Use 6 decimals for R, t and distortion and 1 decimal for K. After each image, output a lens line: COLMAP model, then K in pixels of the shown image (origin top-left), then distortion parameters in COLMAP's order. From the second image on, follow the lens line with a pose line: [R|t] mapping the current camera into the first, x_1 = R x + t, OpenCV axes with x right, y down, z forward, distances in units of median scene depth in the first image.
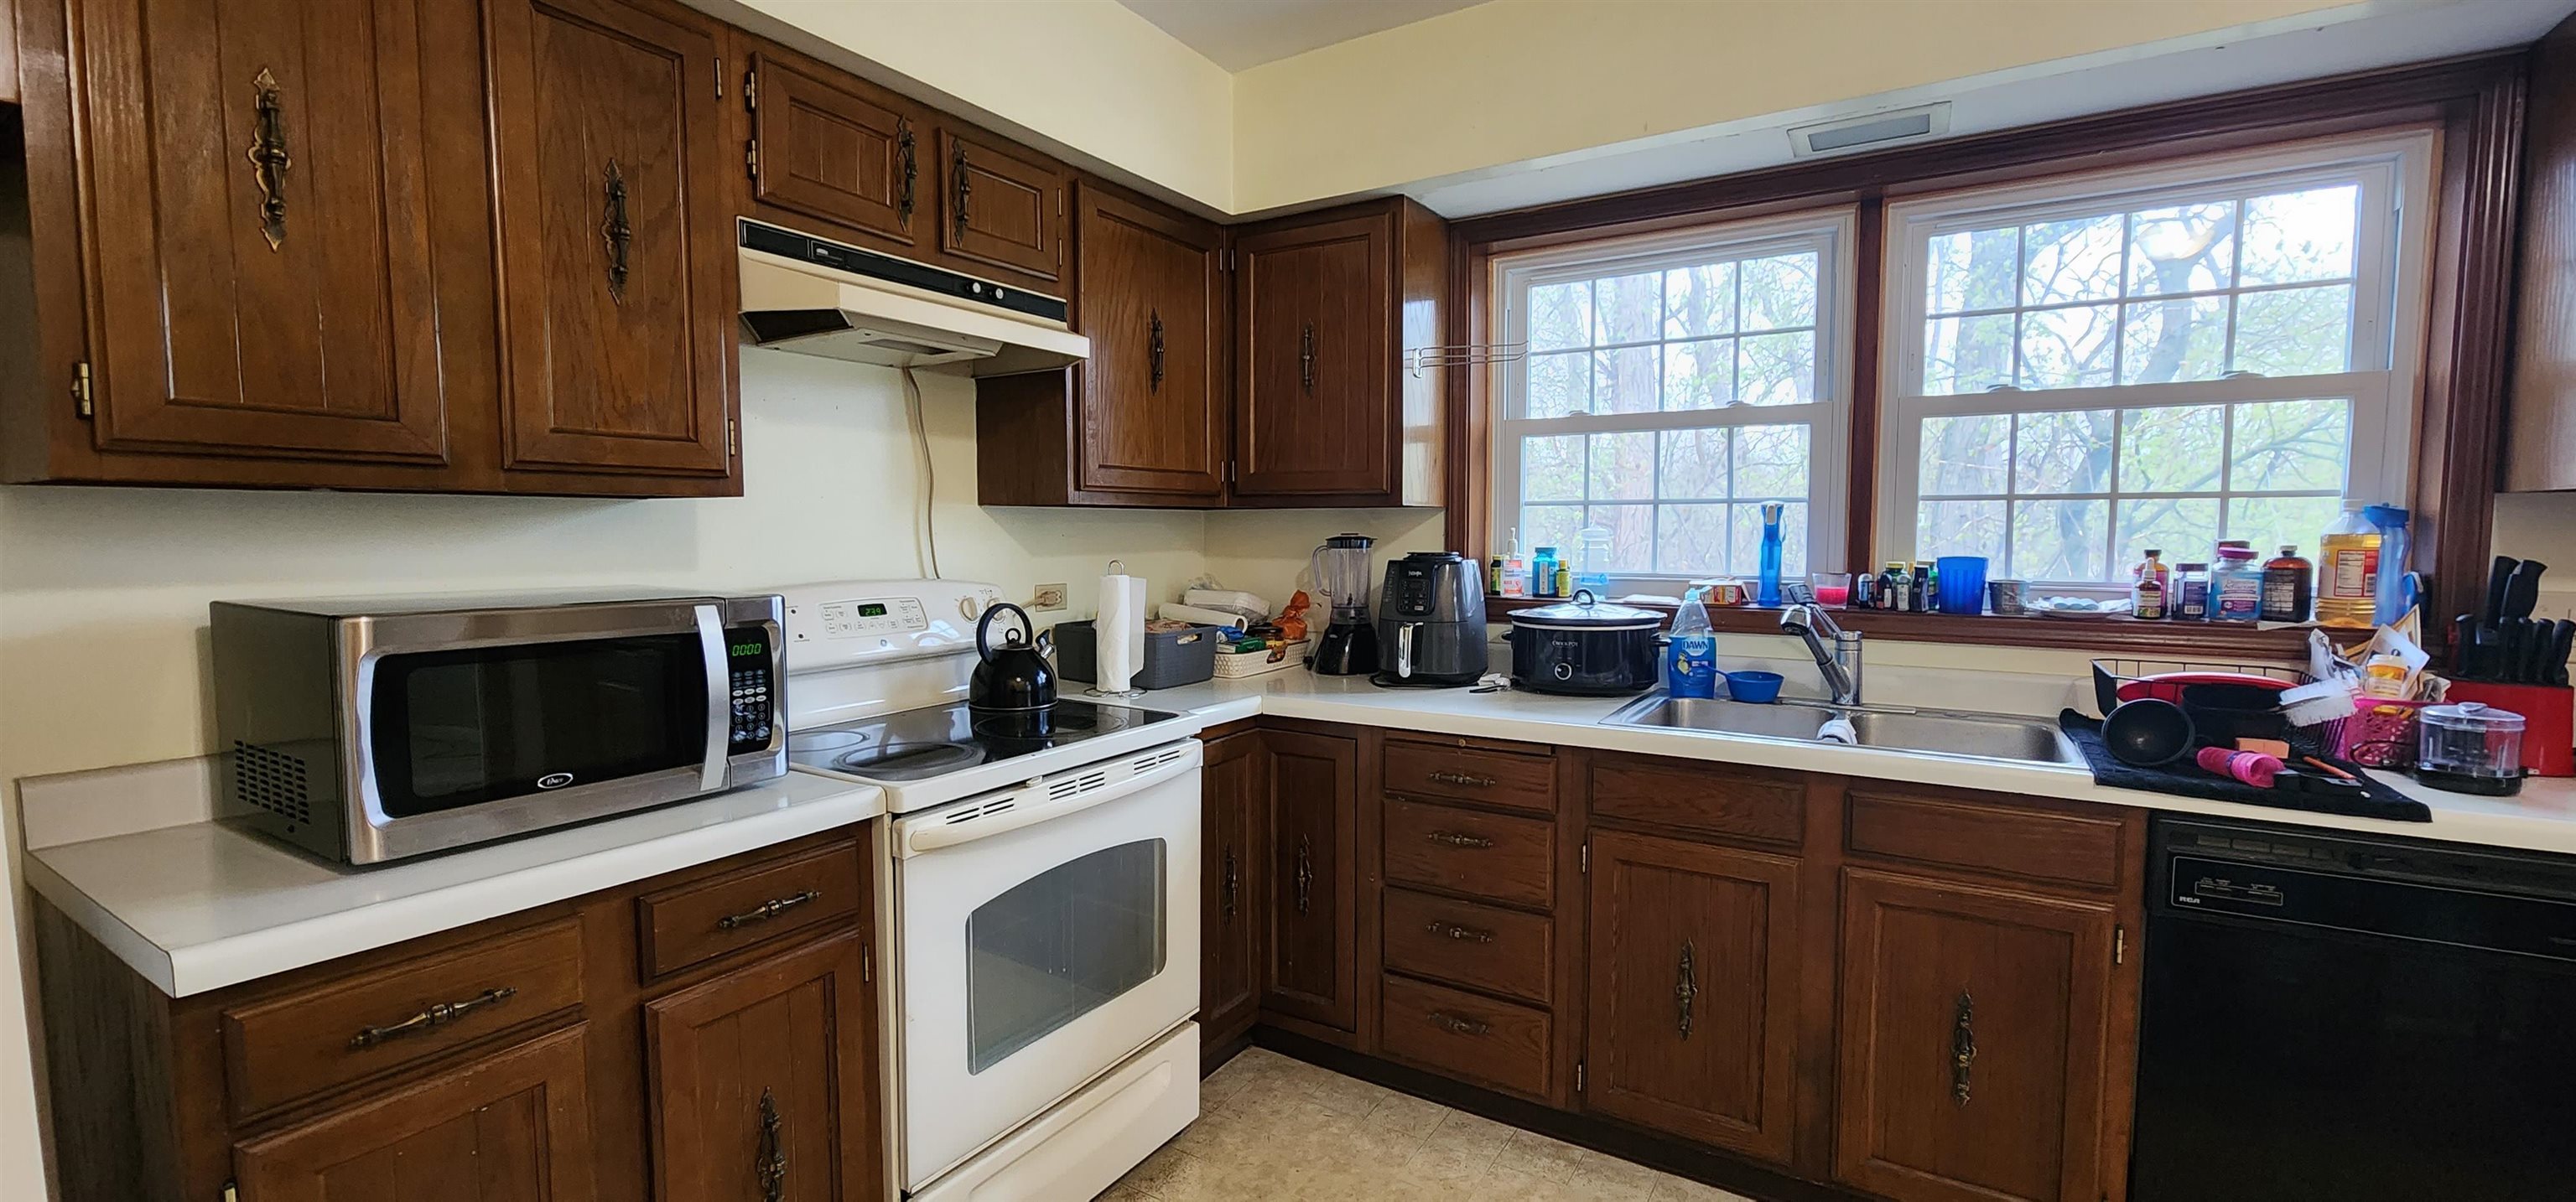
lens RADIAL K [[1055.7, 0, 1298.4], [0, 1055.7, 606.1], [0, 0, 1]] dist [-0.002097, 0.000623]
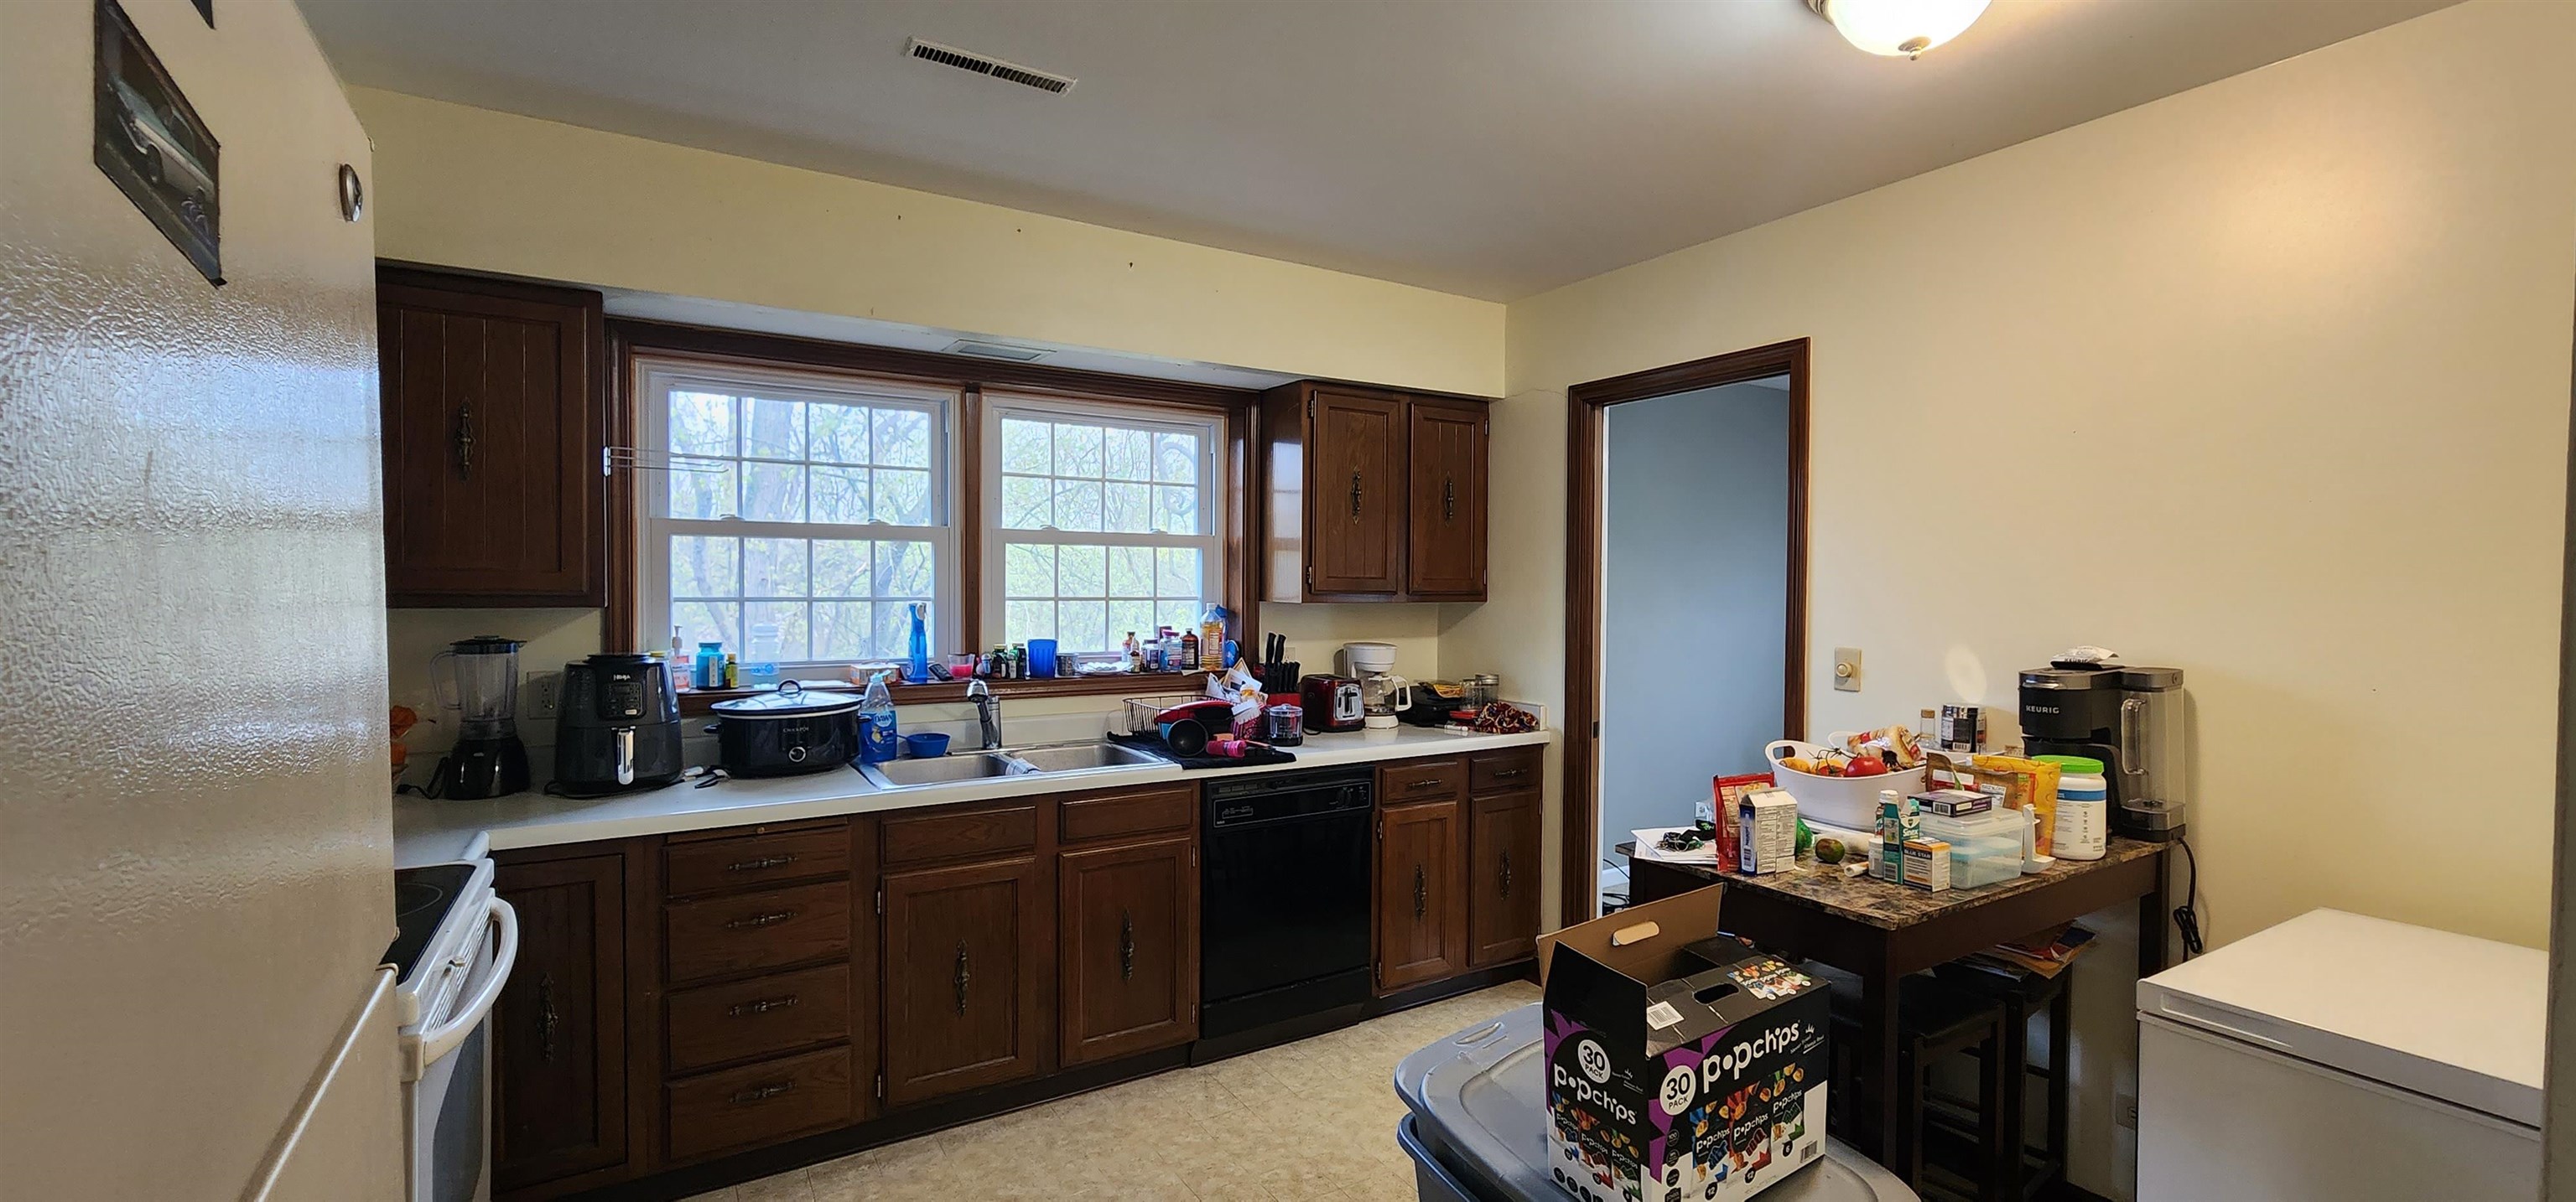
lens RADIAL K [[1055.7, 0, 1297.6], [0, 1055.7, 611.9], [0, 0, 1]] dist [-0.002097, 0.000623]
pose [[0.452415, -0.020416, 0.891574, -0.541009], [0.058641, 0.998255, -0.006897, -0.054171], [-0.889877, 0.055403, 0.452823, -0.002654]]
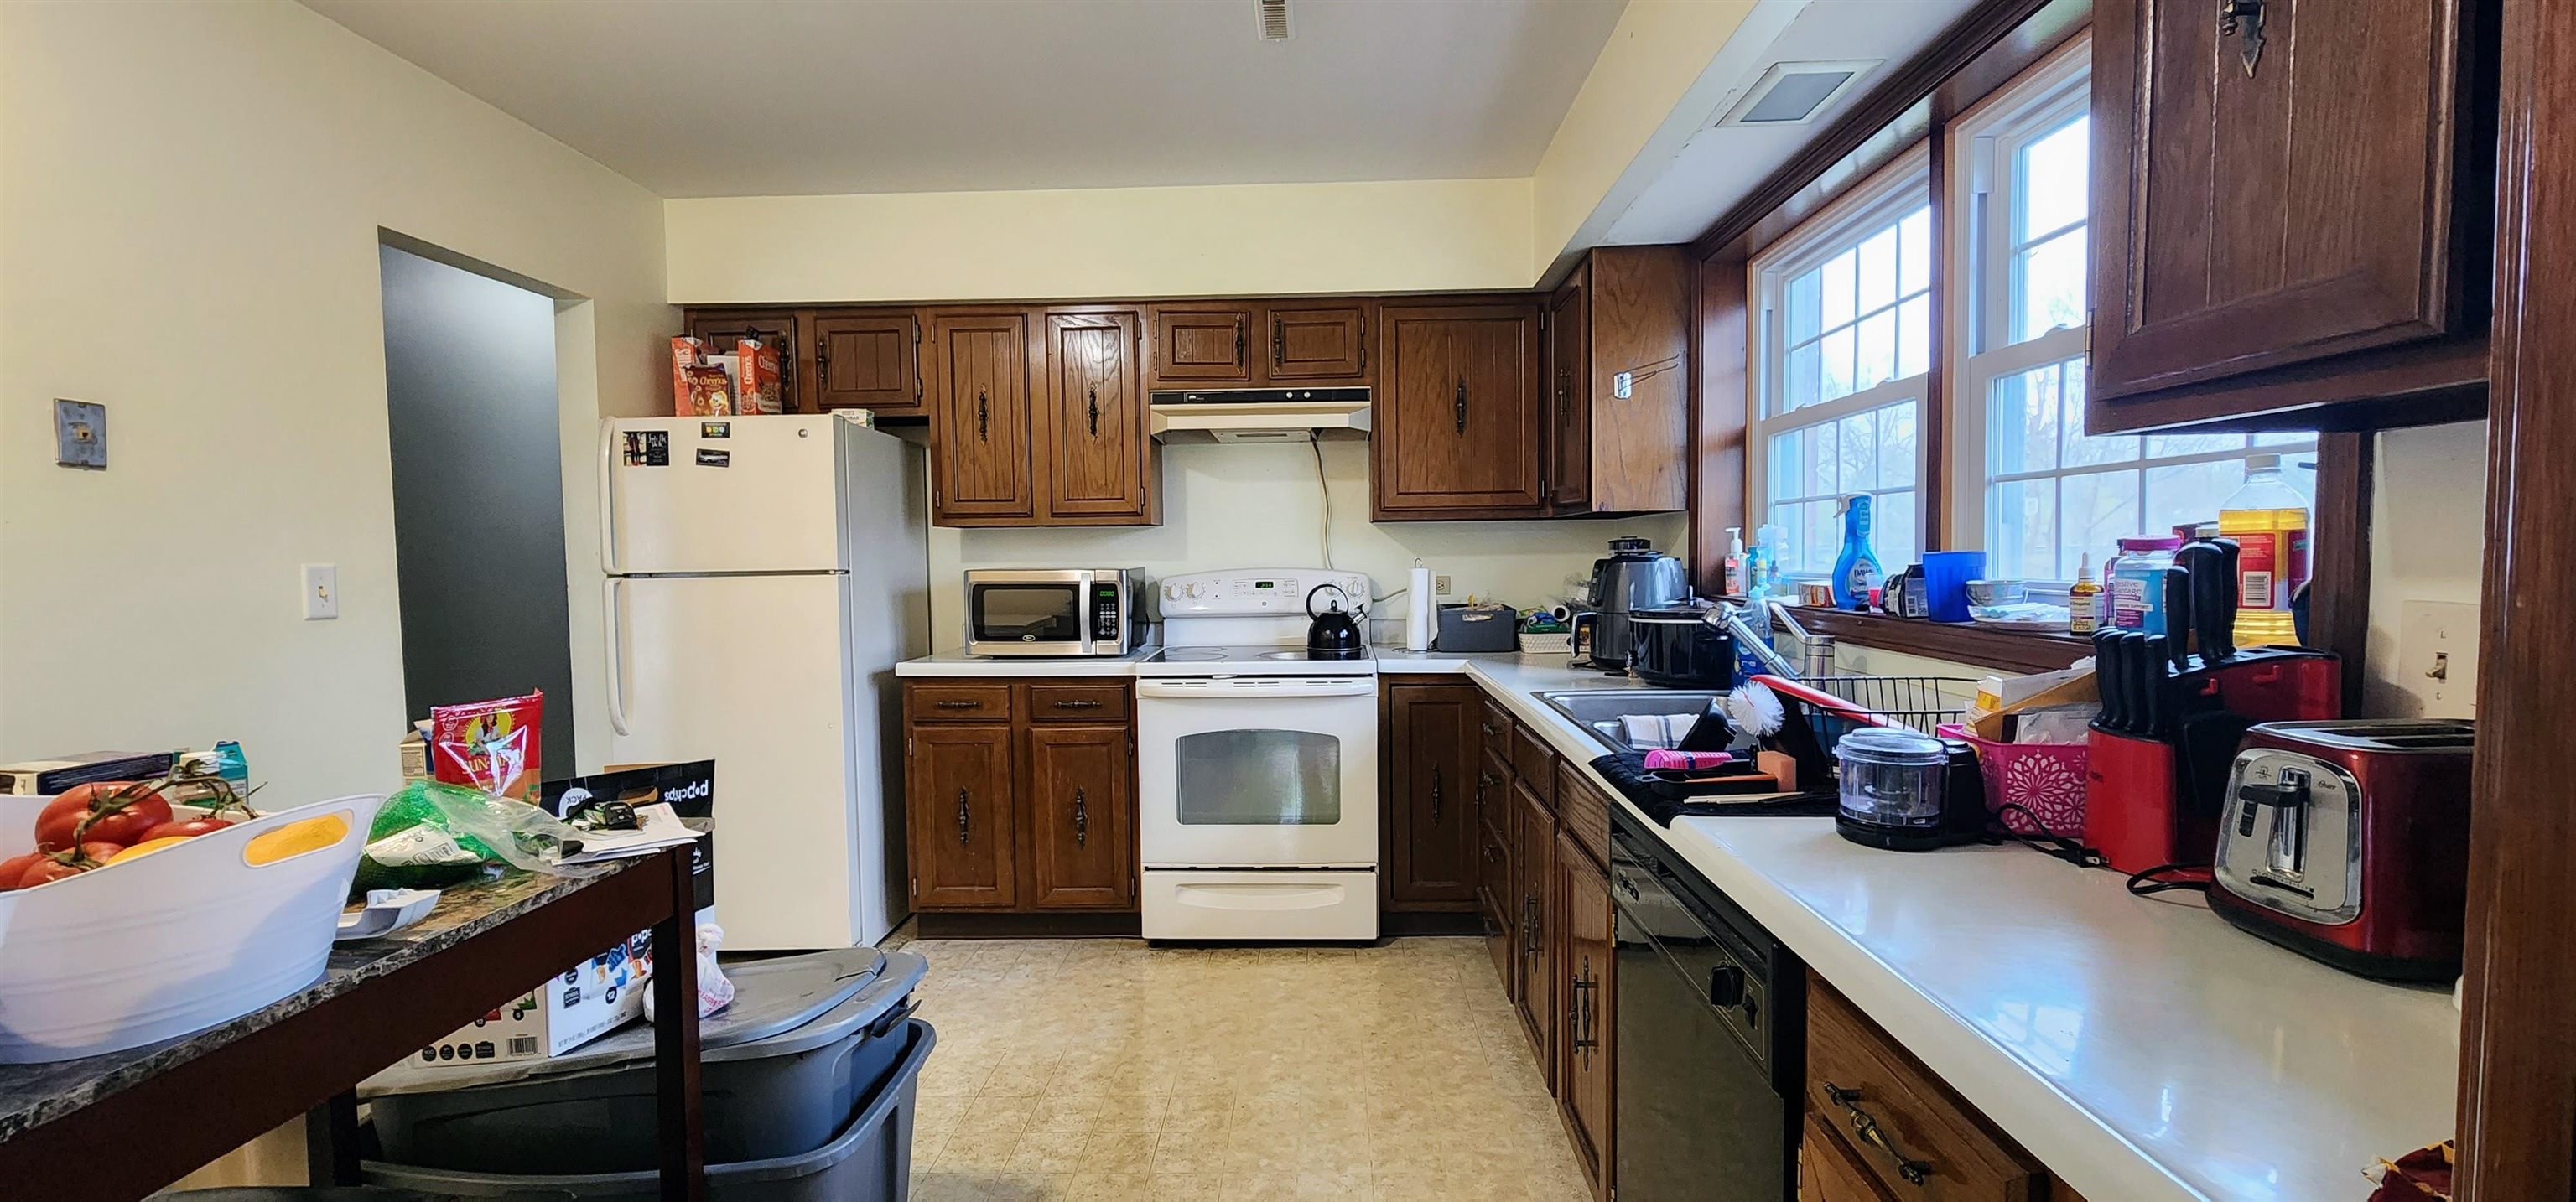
lens RADIAL K [[1055.7, 0, 1301.4], [0, 1055.7, 609.1], [0, 0, 1]] dist [-0.002097, 0.000623]
pose [[0.503790, 0.041956, -0.862807, 1.075864], [-0.052777, 0.998449, 0.017735, 0.008931], [0.862212, 0.036601, 0.505223, 0.159409]]
